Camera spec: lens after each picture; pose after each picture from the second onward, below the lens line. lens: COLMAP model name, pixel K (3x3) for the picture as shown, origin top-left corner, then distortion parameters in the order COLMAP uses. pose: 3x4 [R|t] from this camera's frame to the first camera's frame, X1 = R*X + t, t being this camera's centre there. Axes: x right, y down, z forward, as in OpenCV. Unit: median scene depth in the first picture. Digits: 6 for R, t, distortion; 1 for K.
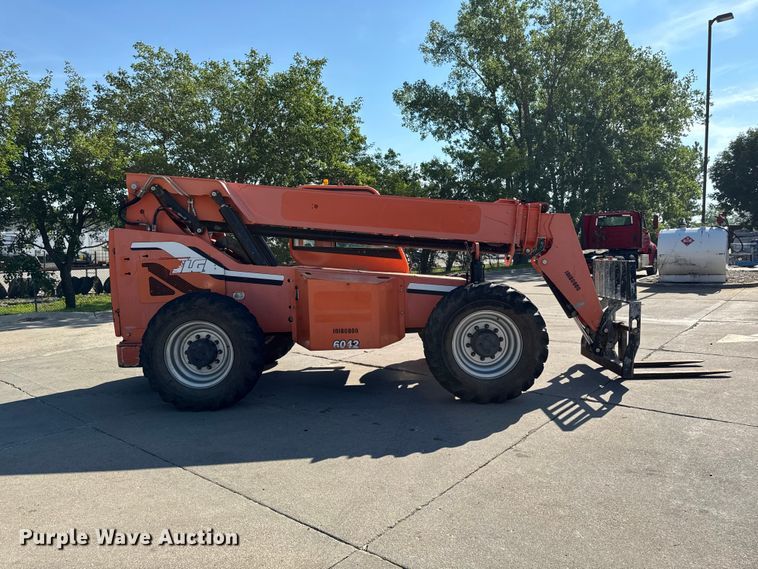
lens RADIAL K [[544.0, 0, 379.0], [0, 544.0, 284.5], [0, 0, 1]] dist [0.072539, -0.095113]
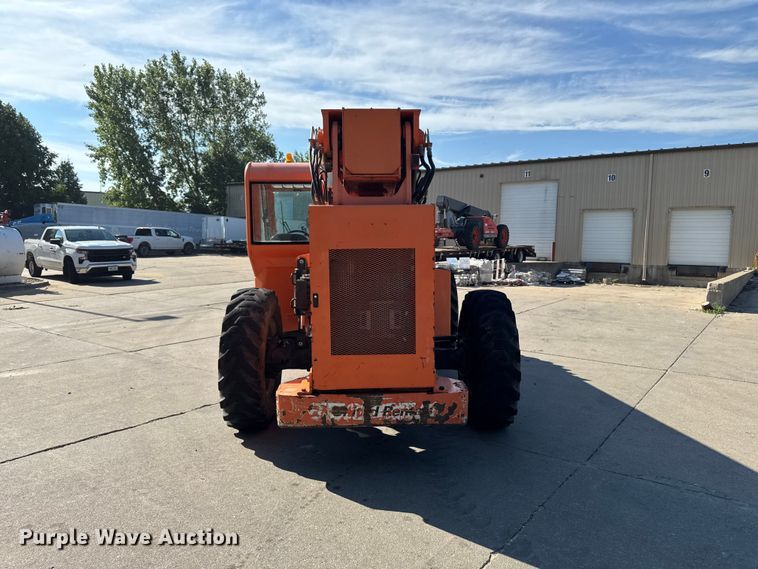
lens RADIAL K [[546.8, 0, 381.0], [0, 546.8, 282.4], [0, 0, 1]] dist [0.054057, -0.058817]
pose [[-0.055662, -0.057859, 0.996772, -1.061203], [0.070126, 0.995628, 0.061709, -0.055476], [-0.995984, 0.073335, -0.051361, 1.073909]]
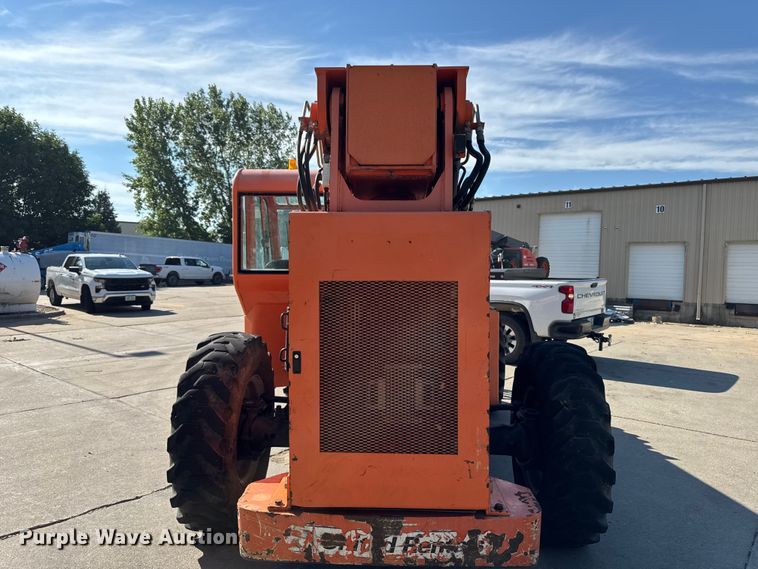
lens RADIAL K [[544.0, 0, 379.0], [0, 544.0, 284.5], [0, 0, 1]] dist [0.072539, -0.095113]
pose [[0.006001, -0.003632, 0.999975, -0.849135], [0.056297, 0.998409, 0.003289, -0.055199], [-0.998396, 0.056276, 0.006196, 1.055894]]
